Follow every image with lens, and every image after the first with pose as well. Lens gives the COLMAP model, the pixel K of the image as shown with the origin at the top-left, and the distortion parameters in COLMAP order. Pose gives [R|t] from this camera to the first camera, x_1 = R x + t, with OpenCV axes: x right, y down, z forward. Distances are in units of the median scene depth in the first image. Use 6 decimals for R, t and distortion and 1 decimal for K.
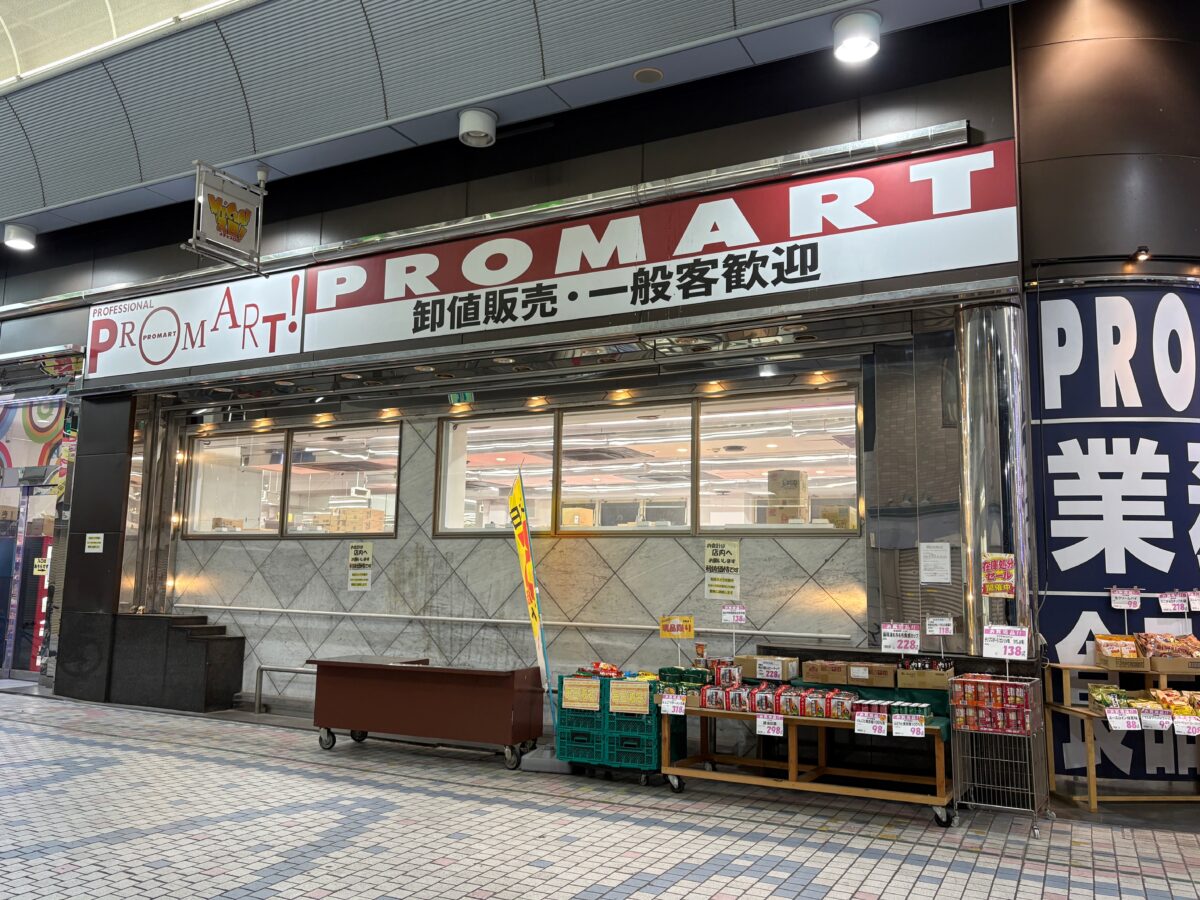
lens RADIAL K [[912.4, 0, 596.8], [0, 912.4, 458.4], [0, 0, 1]] dist [0.048511, -0.055595]
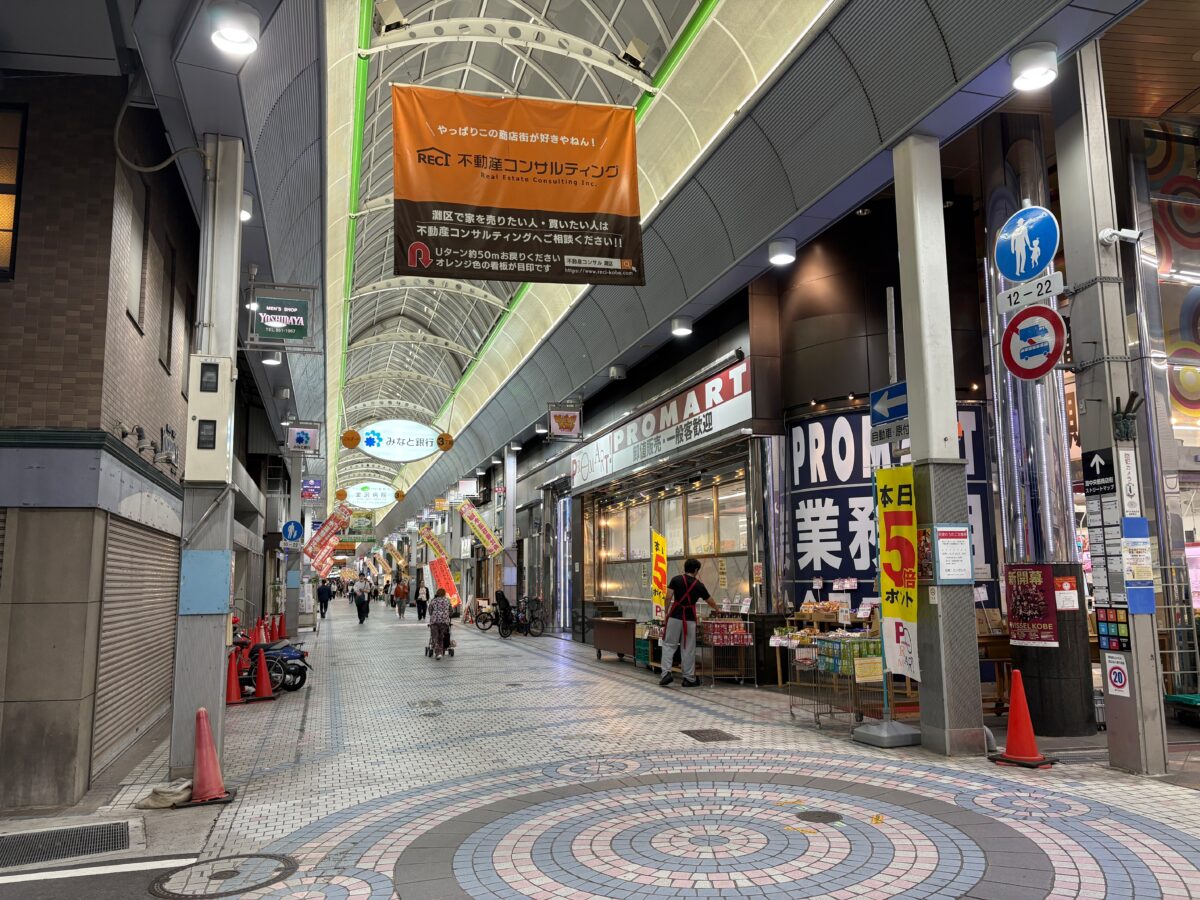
lens RADIAL K [[912.4, 0, 596.8], [0, 912.4, 458.4], [0, 0, 1]] dist [0.048511, -0.055595]
pose [[0.677795, -0.118909, -0.725572, 1.611886], [0.112008, 0.992017, -0.057942, -0.045545], [0.726669, -0.041997, 0.685702, -0.610336]]
